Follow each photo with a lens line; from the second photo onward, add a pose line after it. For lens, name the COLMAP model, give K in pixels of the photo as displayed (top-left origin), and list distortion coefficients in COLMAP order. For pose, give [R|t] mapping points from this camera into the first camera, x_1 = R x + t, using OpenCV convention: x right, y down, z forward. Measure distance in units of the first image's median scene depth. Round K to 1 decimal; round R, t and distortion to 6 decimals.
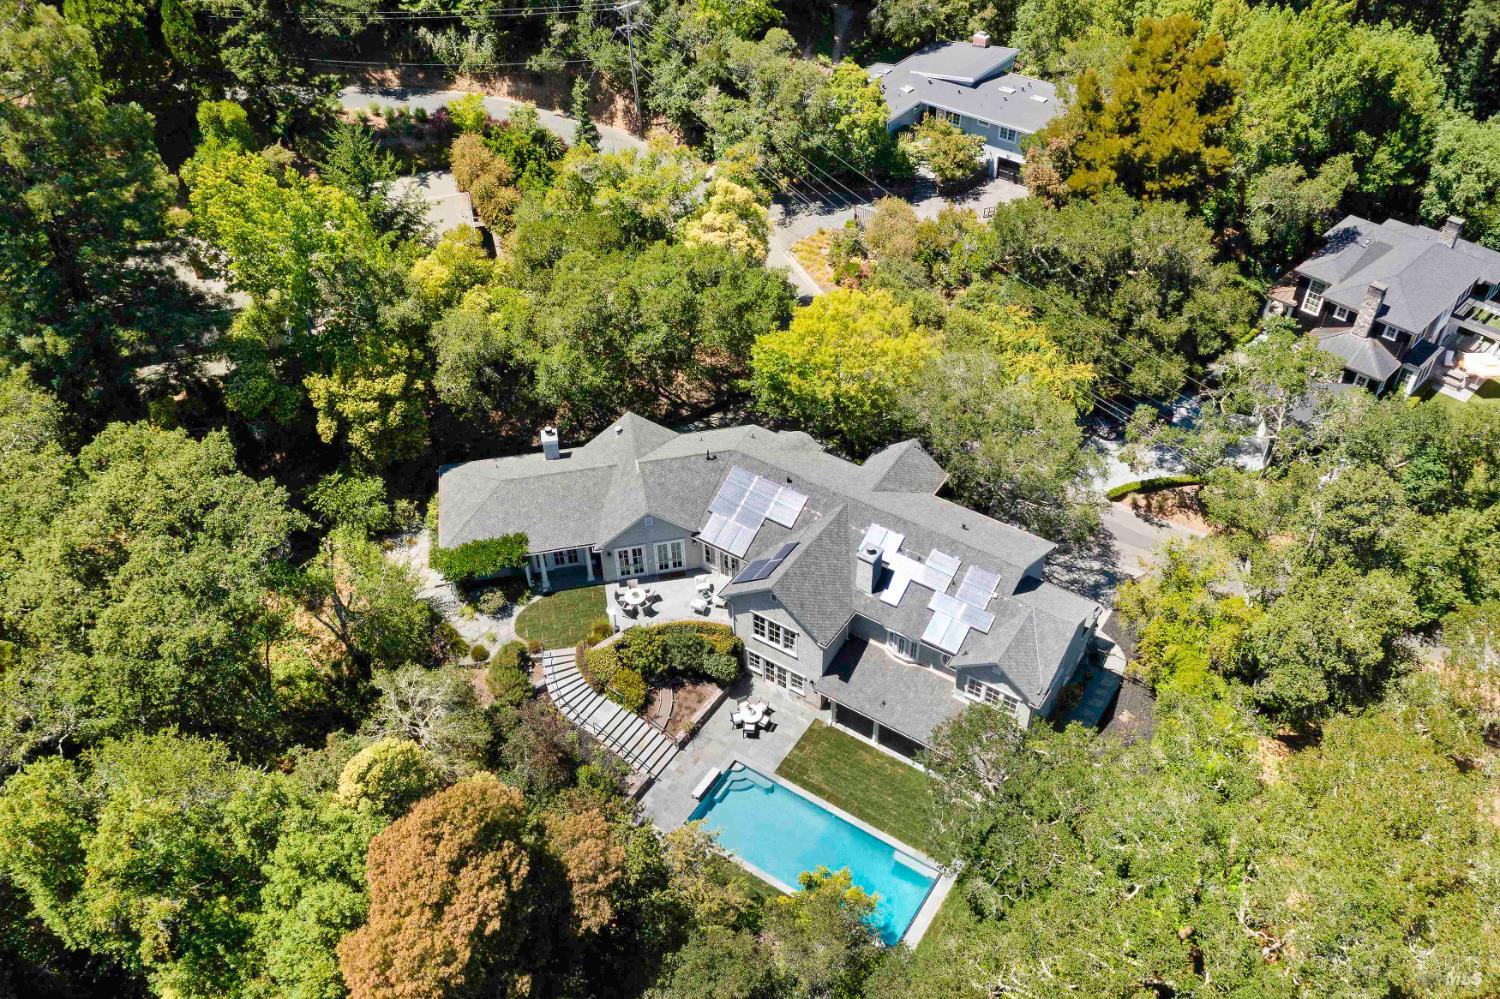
lens RADIAL K [[1175.2, 0, 758.0], [0, 1175.2, 502.8], [0, 0, 1]] dist [-0.001854, 0.000456]
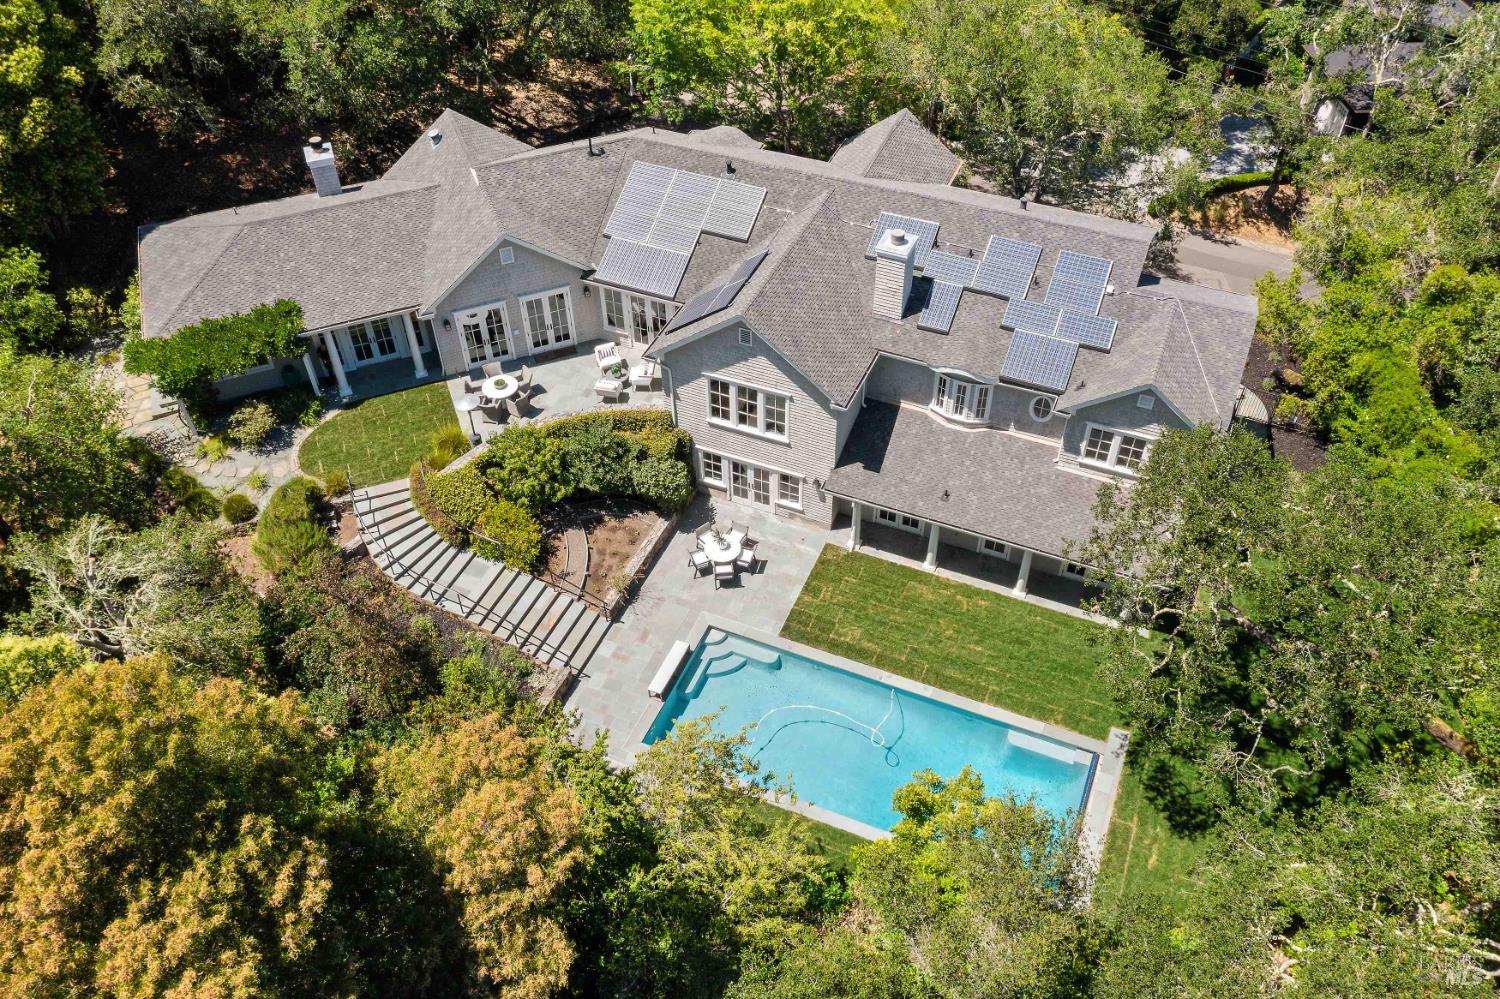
lens RADIAL K [[1151.6, 0, 750.0], [0, 1151.6, 499.5], [0, 0, 1]] dist [-0.009133, 0.000511]
pose [[0.983347, -0.125787, 0.131173, -0.066138], [0.119670, 0.991368, 0.053551, 0.124991], [-0.136777, -0.036961, 0.989912, 0.417468]]
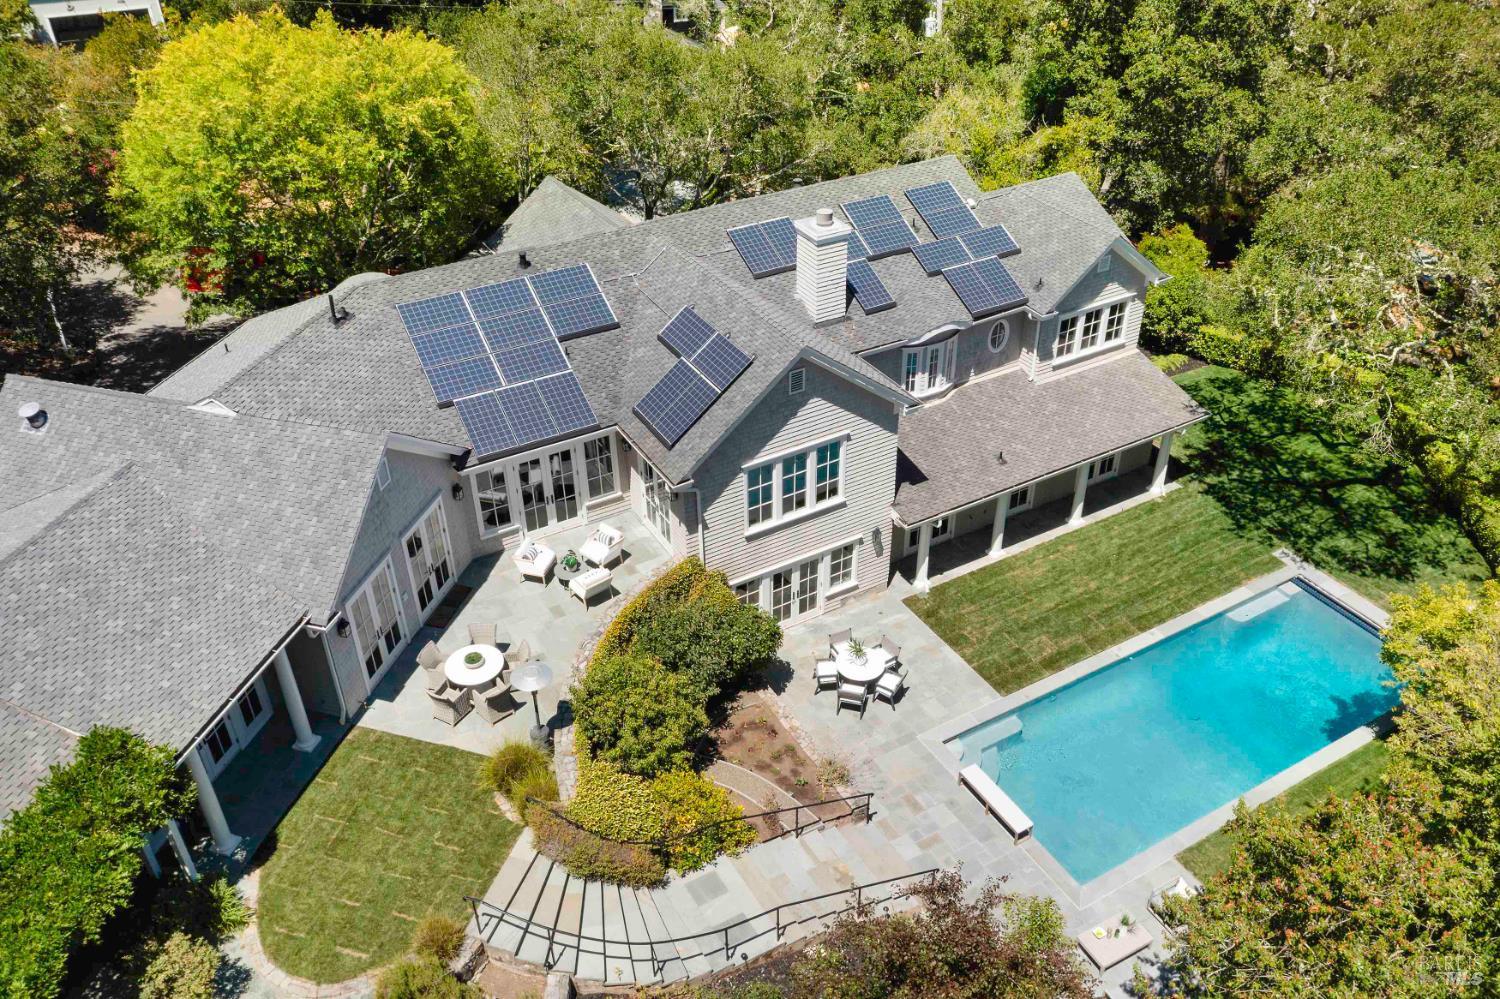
lens RADIAL K [[1151.6, 0, 750.0], [0, 1151.6, 499.5], [0, 0, 1]] dist [-0.009133, 0.000511]
pose [[0.454178, -0.502523, 0.735658, -0.317176], [0.605250, 0.779969, 0.159125, 0.035173], [-0.653754, 0.372986, 0.658397, 0.714969]]
